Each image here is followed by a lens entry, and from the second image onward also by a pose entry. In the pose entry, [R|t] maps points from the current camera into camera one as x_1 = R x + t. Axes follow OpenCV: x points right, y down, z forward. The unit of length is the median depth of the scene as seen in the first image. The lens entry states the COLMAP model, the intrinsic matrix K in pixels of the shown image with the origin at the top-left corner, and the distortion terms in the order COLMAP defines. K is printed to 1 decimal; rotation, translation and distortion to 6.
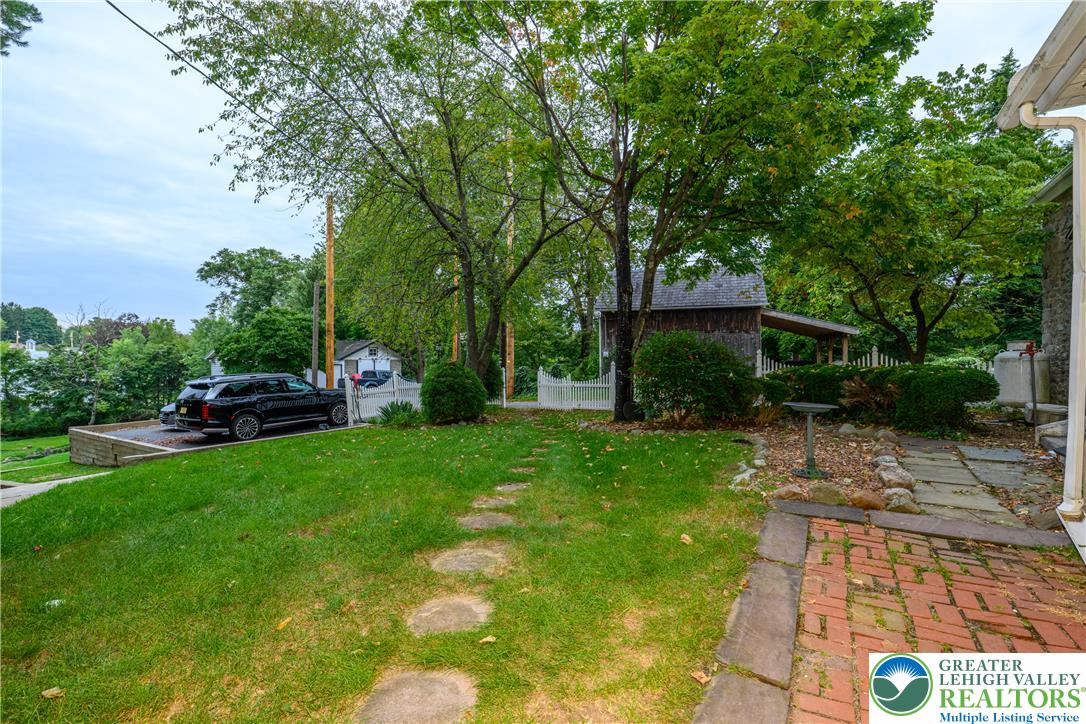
lens RADIAL K [[483.1, 0, 543.5], [0, 483.1, 359.8], [0, 0, 1]] dist [-0.002669, 0.000734]
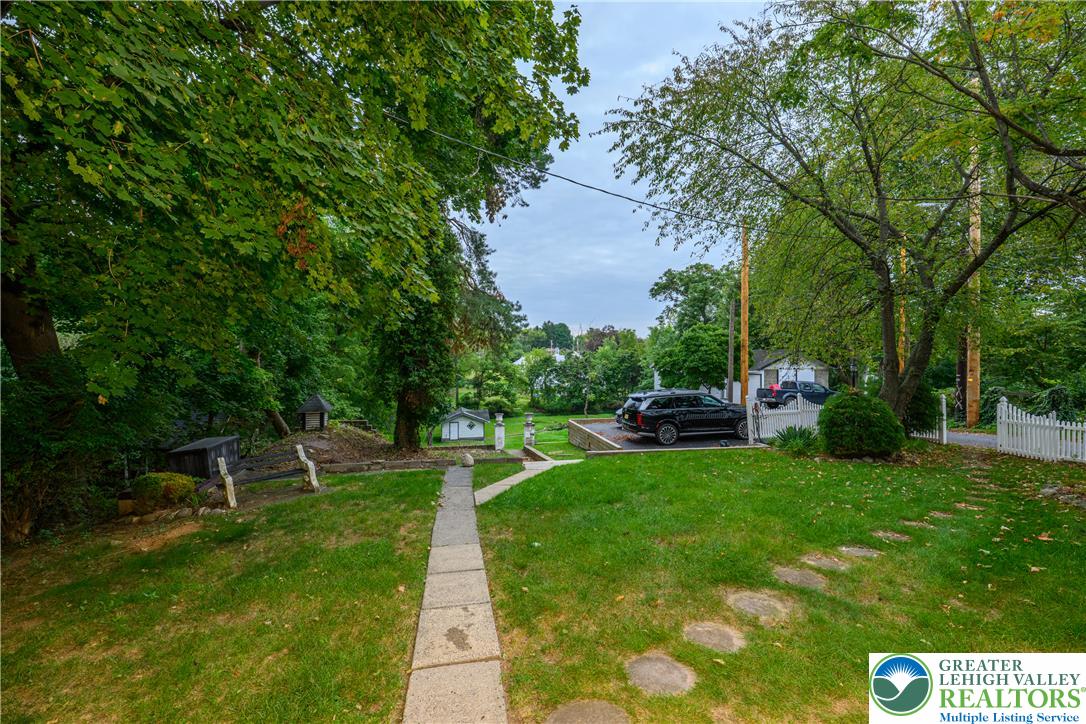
lens RADIAL K [[483.1, 0, 539.9], [0, 483.1, 359.5], [0, 0, 1]] dist [-0.002669, 0.000734]
pose [[0.655586, 0.004269, -0.755109, 0.103784], [-0.000618, 0.999987, 0.005117, -0.056312], [0.755120, -0.002888, 0.655580, -0.060238]]
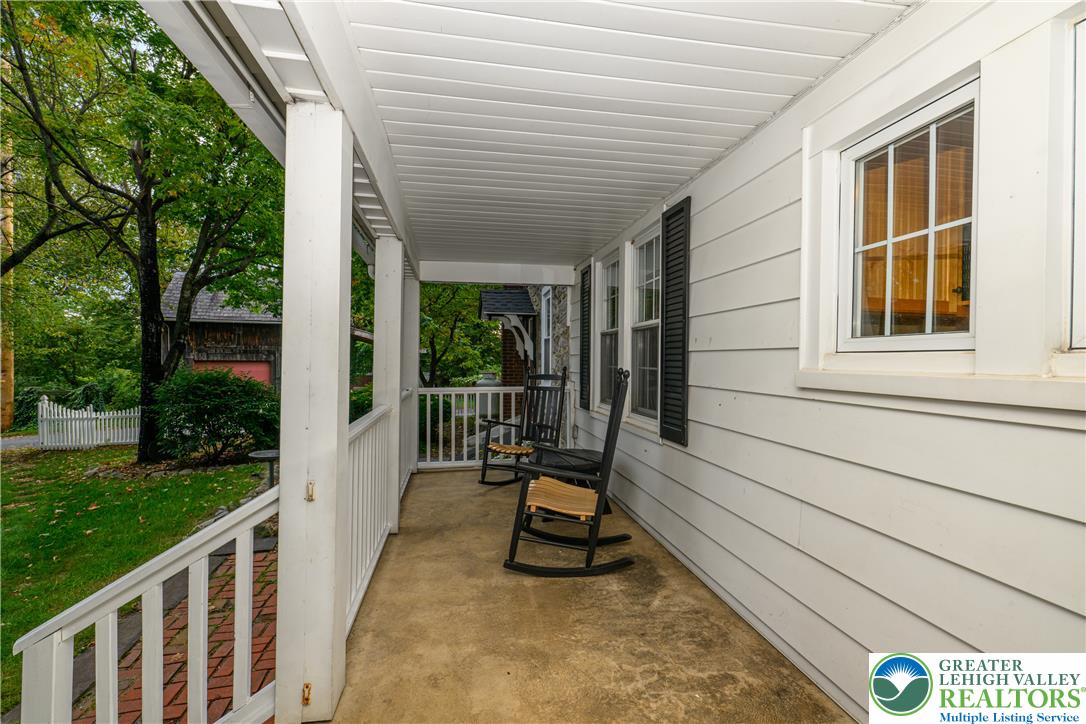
lens RADIAL K [[483.1, 0, 542.6], [0, 483.1, 361.9], [0, 0, 1]] dist [-0.002669, 0.000734]
pose [[0.746824, -0.002090, 0.665019, 0.091699], [-0.003302, 0.999971, 0.006852, -0.056568], [-0.665014, -0.007313, 0.746795, -0.143583]]
